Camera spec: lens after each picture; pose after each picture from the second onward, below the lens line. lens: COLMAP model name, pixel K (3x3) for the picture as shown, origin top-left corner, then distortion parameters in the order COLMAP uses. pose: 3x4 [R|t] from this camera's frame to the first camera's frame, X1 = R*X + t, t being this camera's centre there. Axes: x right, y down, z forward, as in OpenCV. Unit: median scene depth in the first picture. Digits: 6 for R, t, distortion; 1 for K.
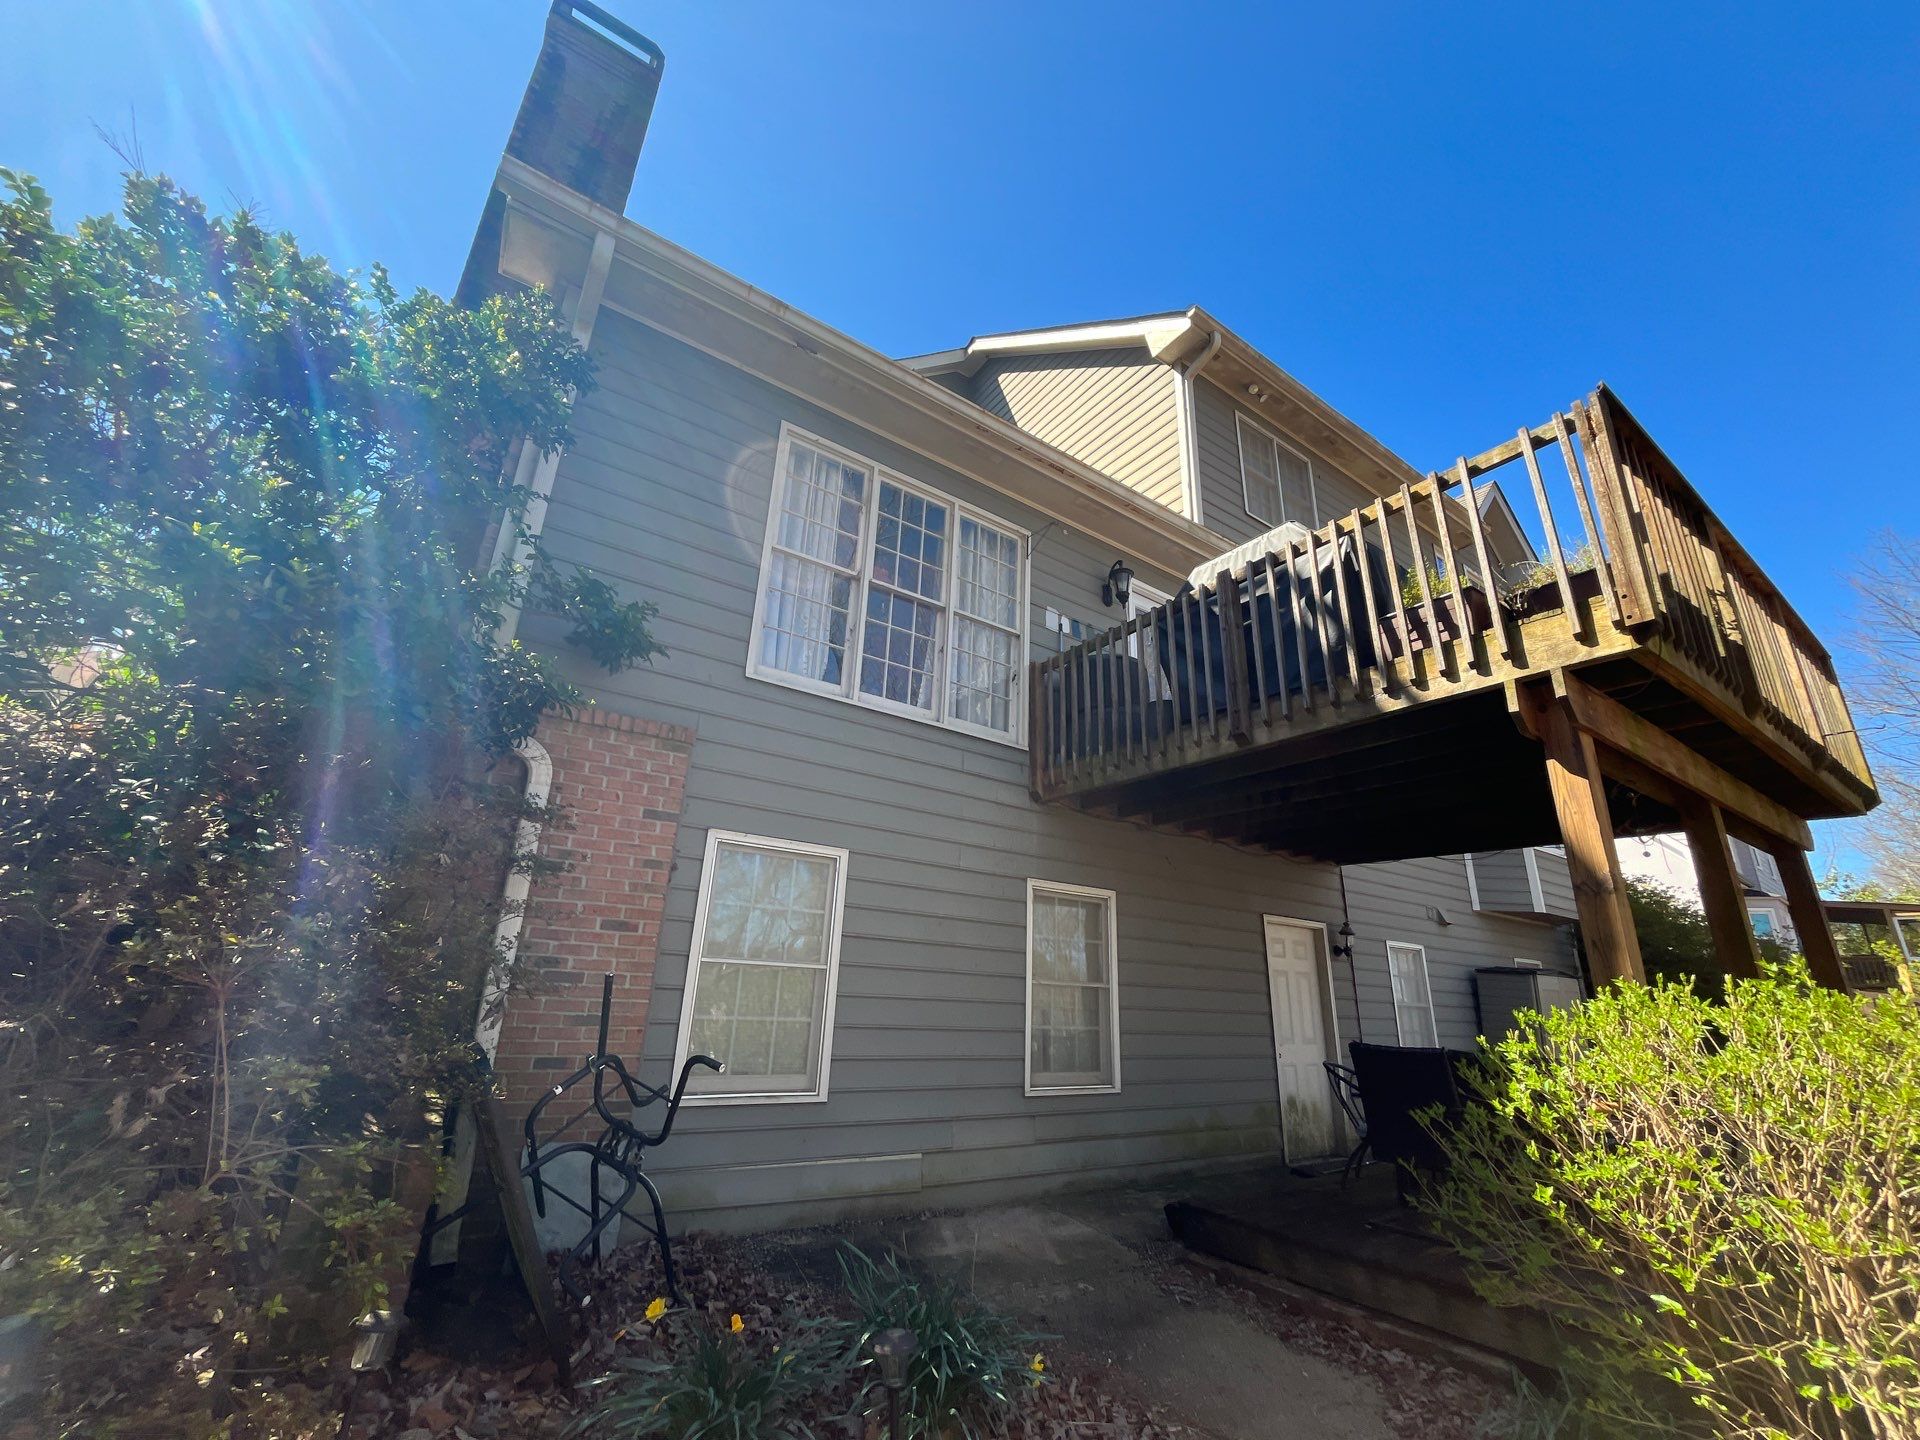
lens RADIAL K [[773.0, 0, 947.1], [0, 773.0, 720.8], [0, 0, 1]] dist [-0.000853, 0.000638]
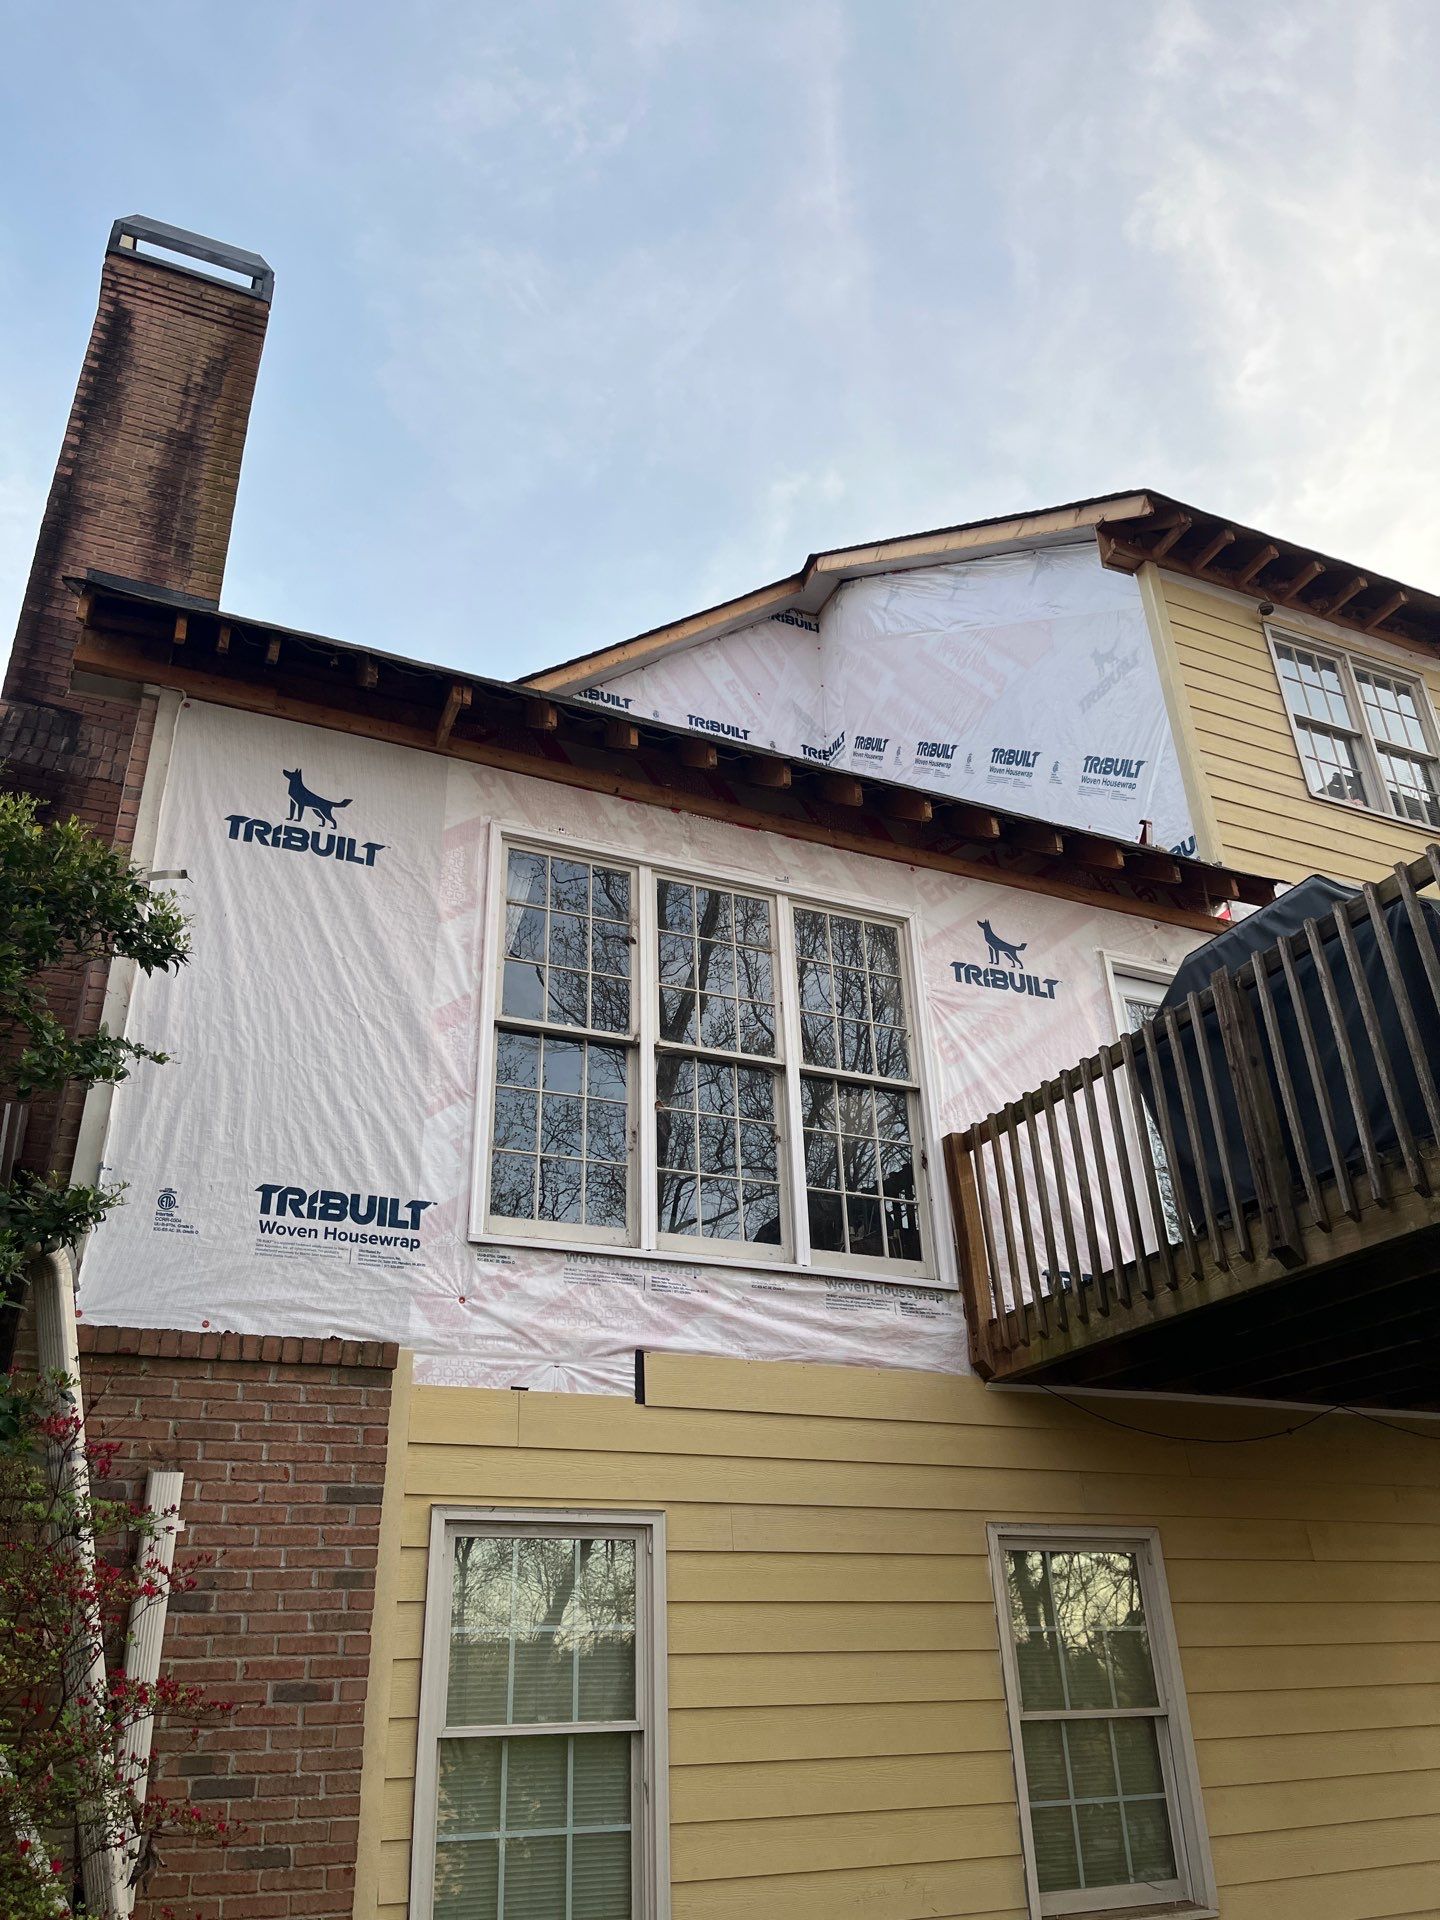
lens RADIAL K [[1444.9, 0, 727.7], [0, 1444.9, 959.8], [0, 0, 1]] dist [0.093587, -0.130844]
pose [[0.984764, -0.141295, -0.101374, 0.087972], [0.124951, 0.980355, -0.152618, -0.068329], [0.120946, 0.137626, 0.983072, -0.153779]]
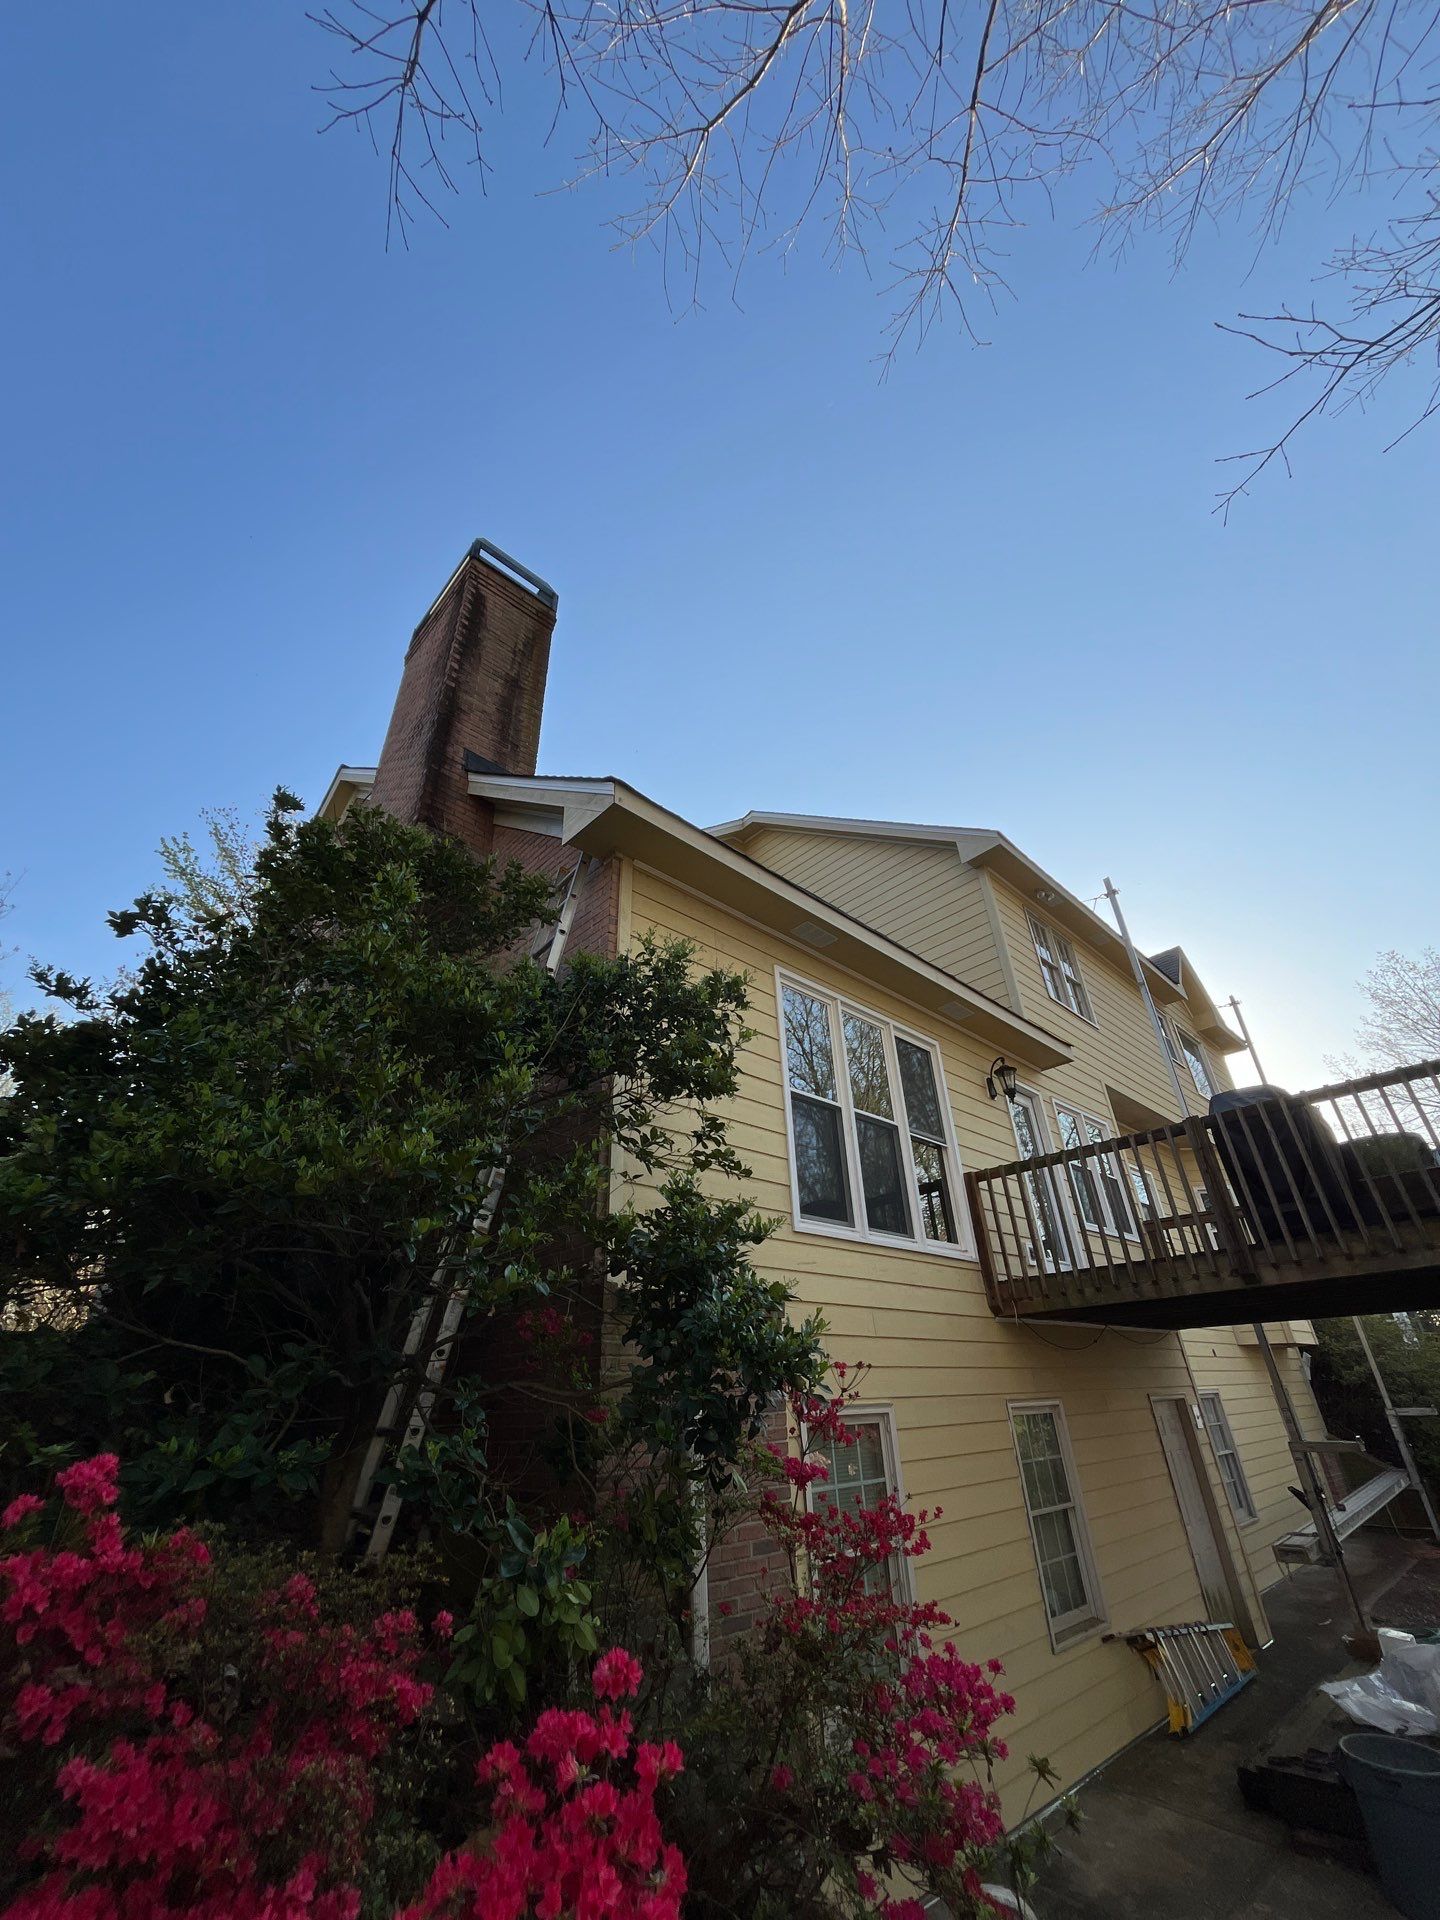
lens RADIAL K [[773.0, 0, 720.0], [0, 773.0, 960.0], [0, 0, 1]] dist [-0.000853, 0.000638]
pose [[0.981816, 0.015388, 0.189213, -0.507046], [0.020007, 0.982772, -0.183738, -0.203474], [-0.188780, 0.184182, 0.964593, -0.027240]]
